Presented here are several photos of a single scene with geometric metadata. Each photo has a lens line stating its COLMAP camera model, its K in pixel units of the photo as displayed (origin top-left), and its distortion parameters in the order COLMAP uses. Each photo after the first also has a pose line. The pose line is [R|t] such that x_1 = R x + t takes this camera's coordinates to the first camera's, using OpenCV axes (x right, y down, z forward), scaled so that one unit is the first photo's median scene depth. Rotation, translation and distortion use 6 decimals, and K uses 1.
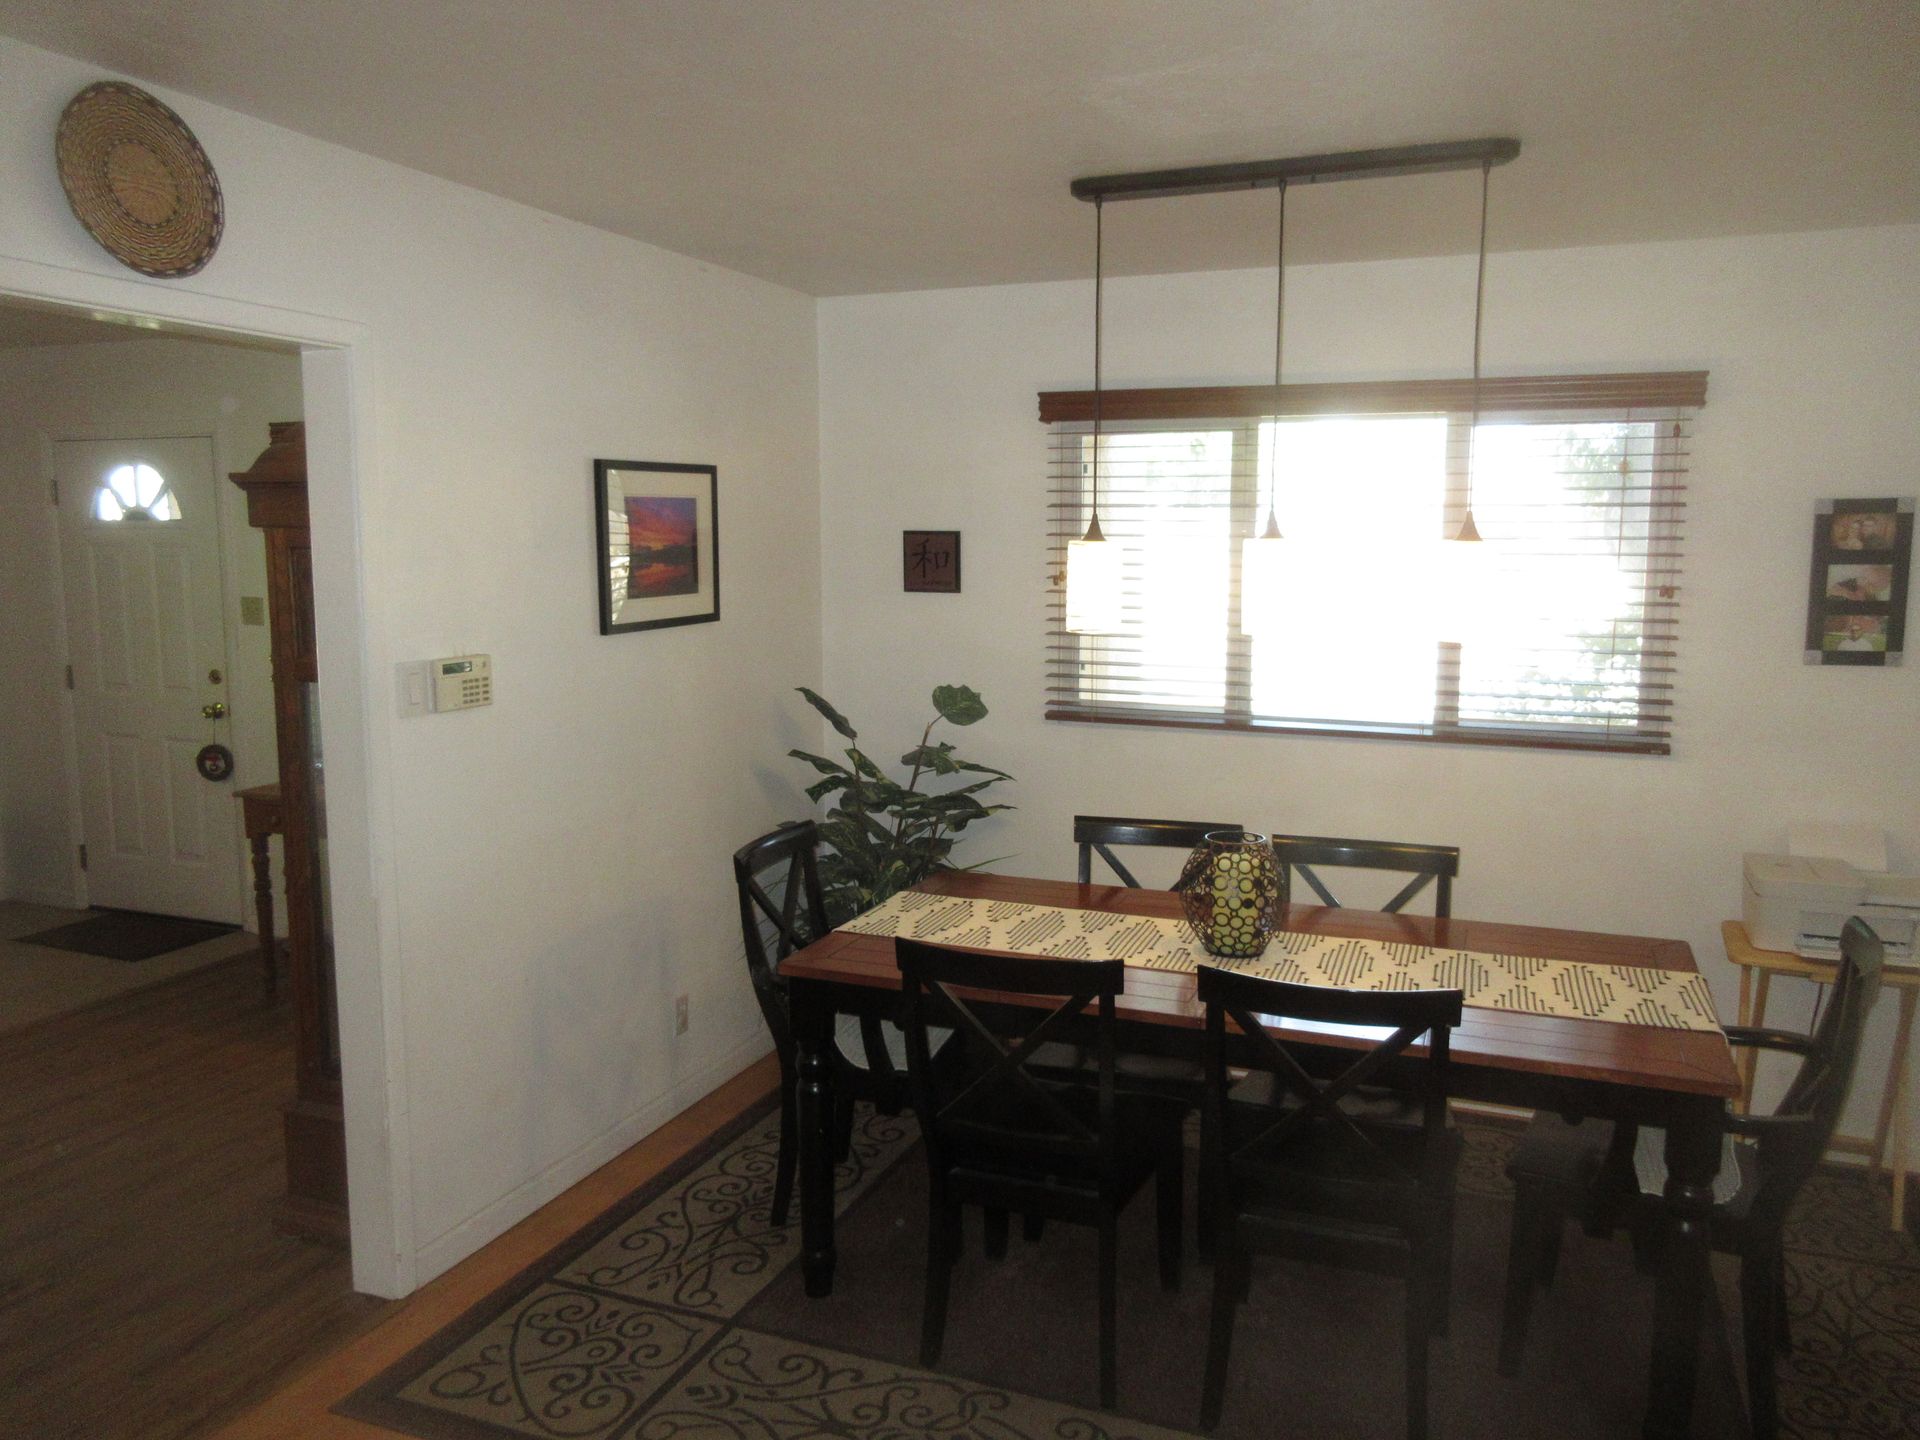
lens RADIAL K [[1436.0, 0, 974.4], [0, 1436.0, 723.7], [0, 0, 1]] dist [0.007875, 0.003257]
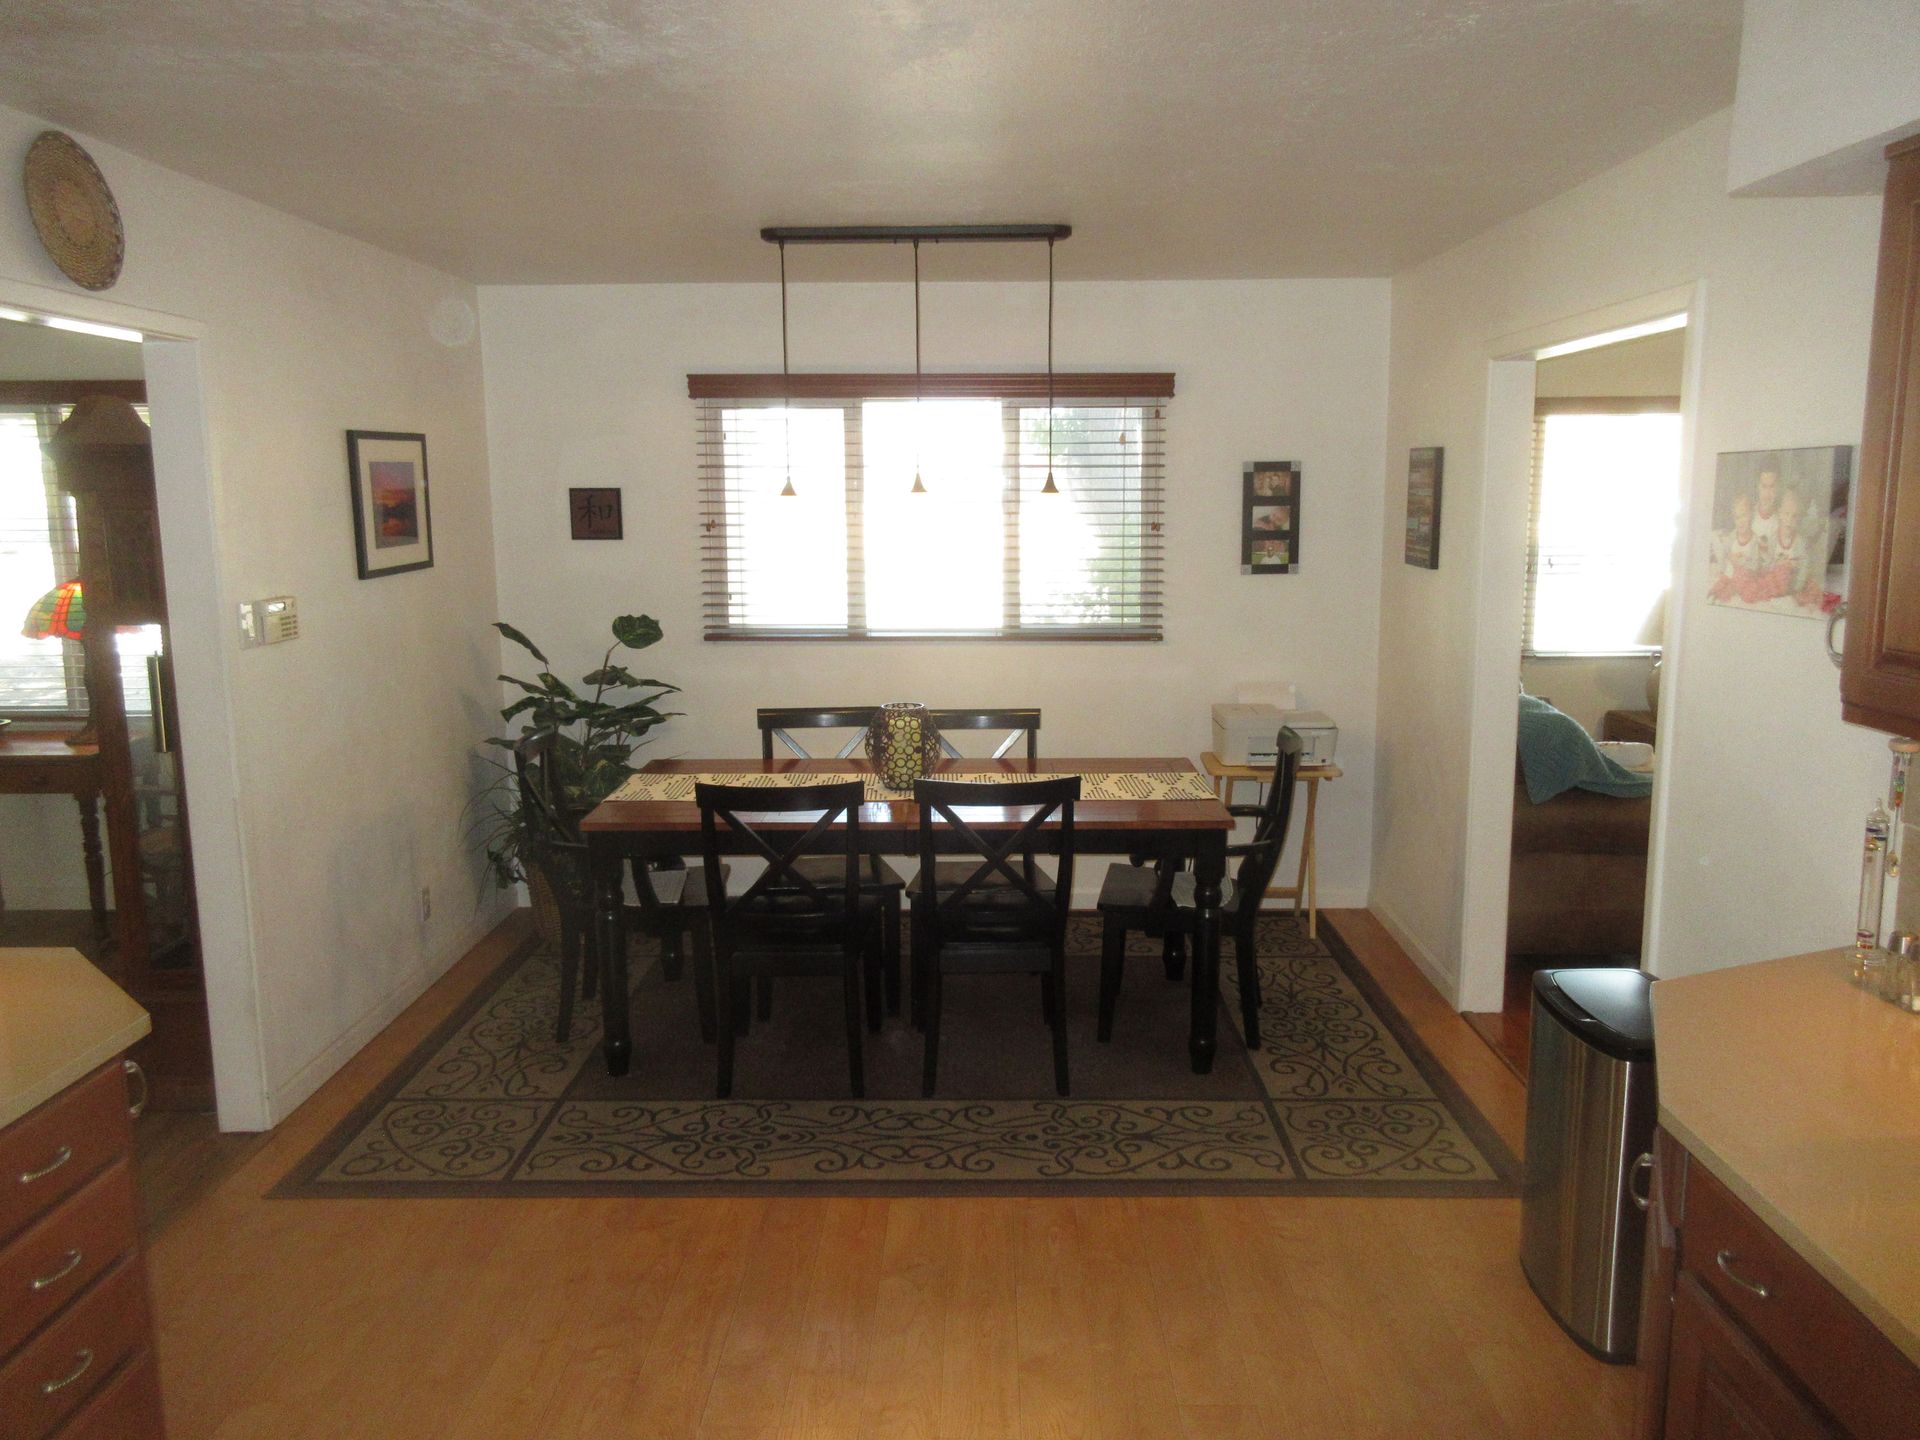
lens RADIAL K [[1436.0, 0, 968.2], [0, 1436.0, 717.1], [0, 0, 1]] dist [0.007875, 0.003257]
pose [[0.934516, -0.065032, 0.349929, -0.215612], [0.055130, 0.997748, 0.038195, 0.034073], [-0.351625, -0.016403, 0.935997, -0.289317]]
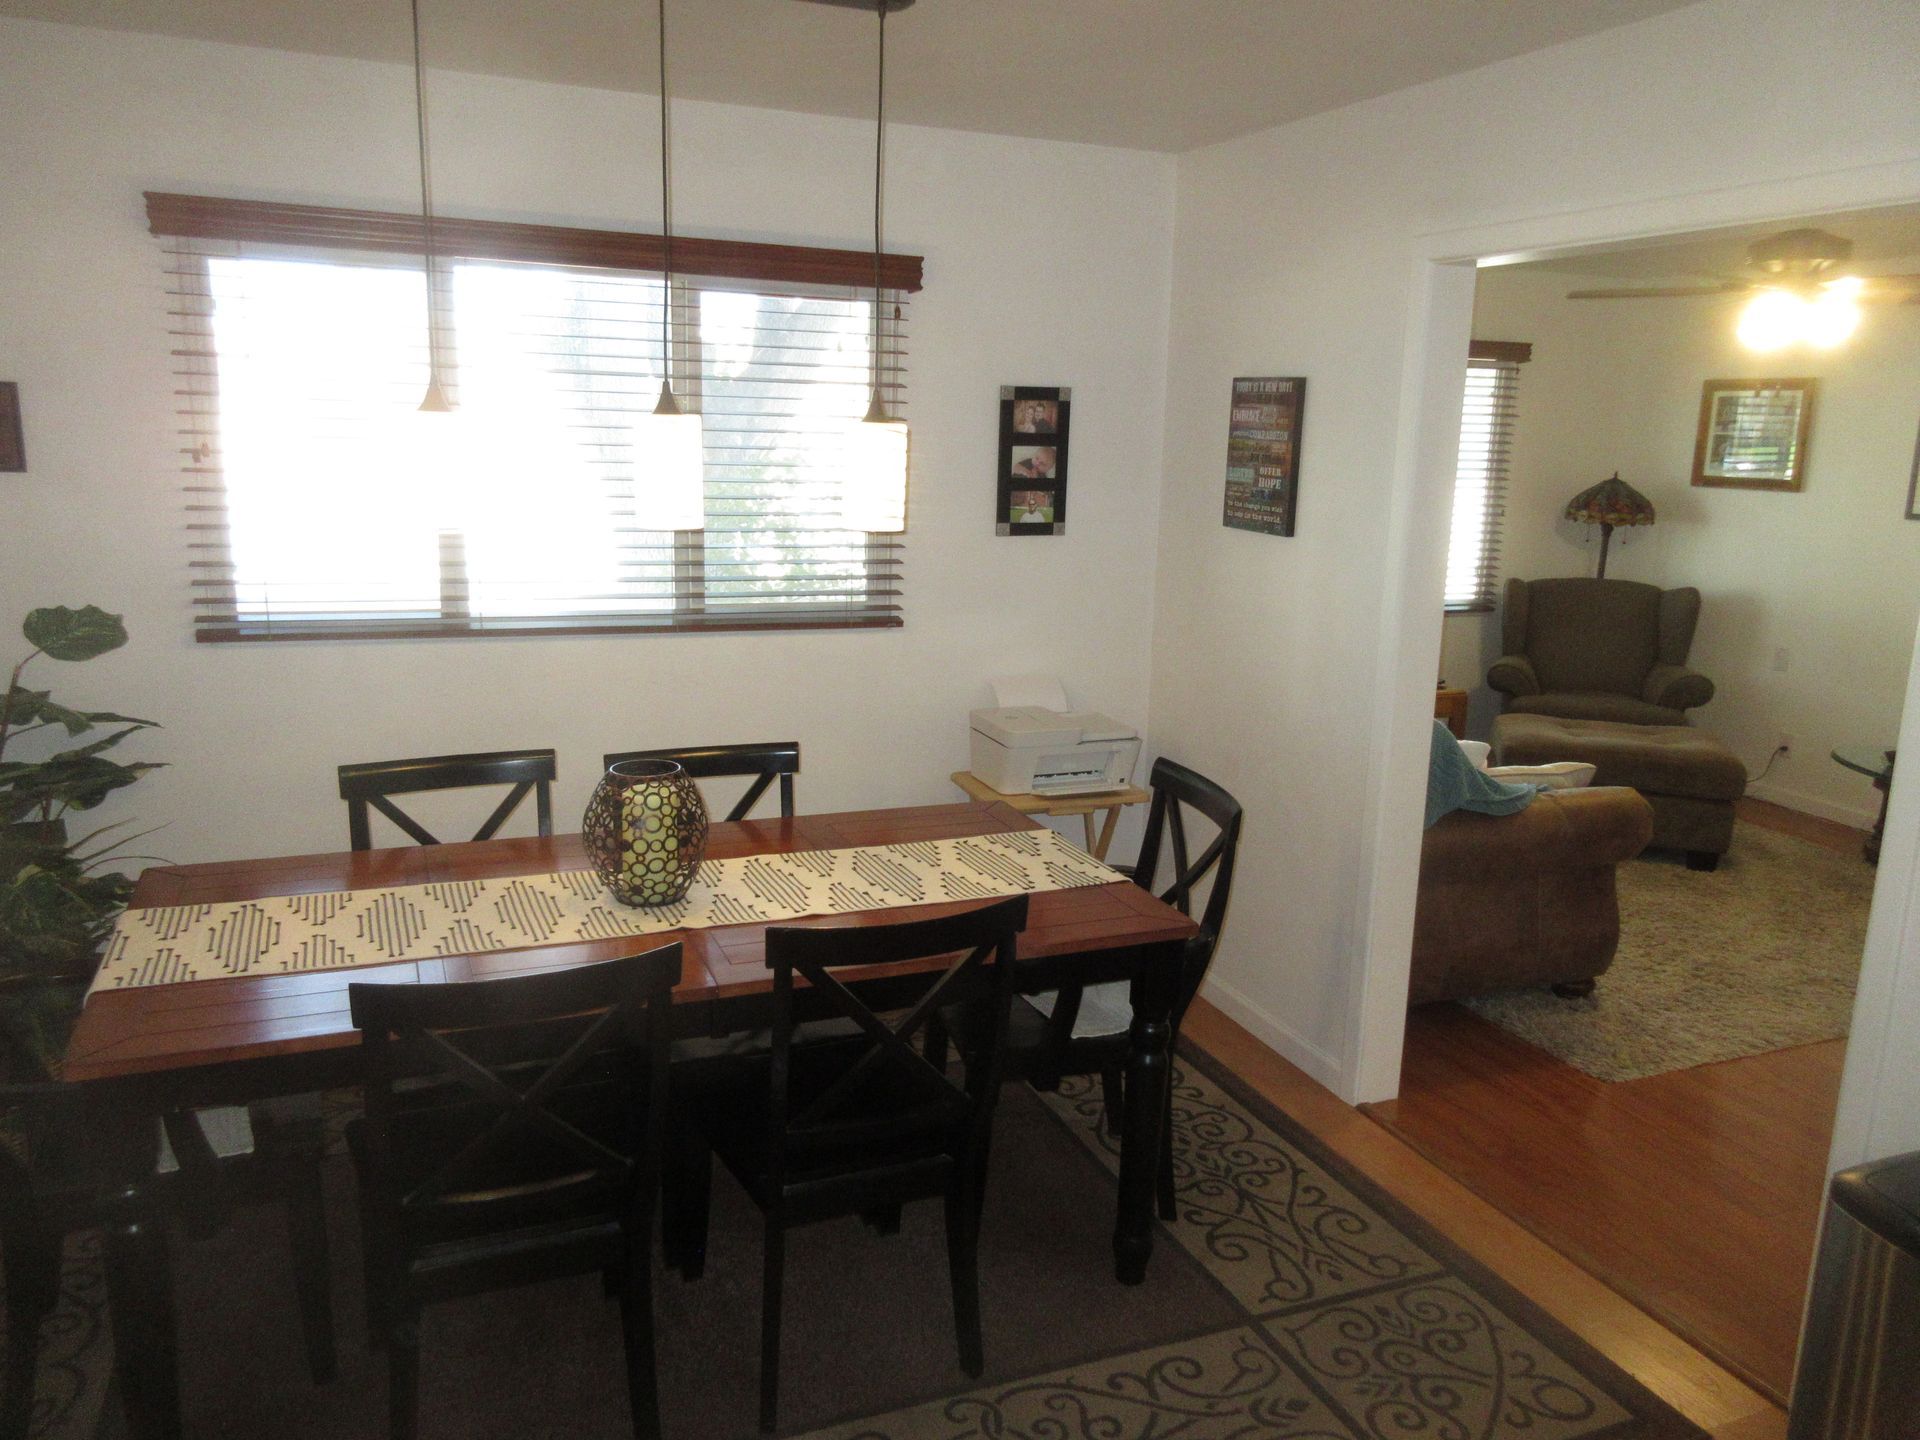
lens RADIAL K [[1436.0, 0, 970.7], [0, 1436.0, 723.6], [0, 0, 1]] dist [0.007875, 0.003257]
pose [[0.715956, -0.126520, 0.686585, -0.225712], [0.062012, 0.991080, 0.117966, -0.030574], [-0.695386, -0.041882, 0.717415, 0.216913]]
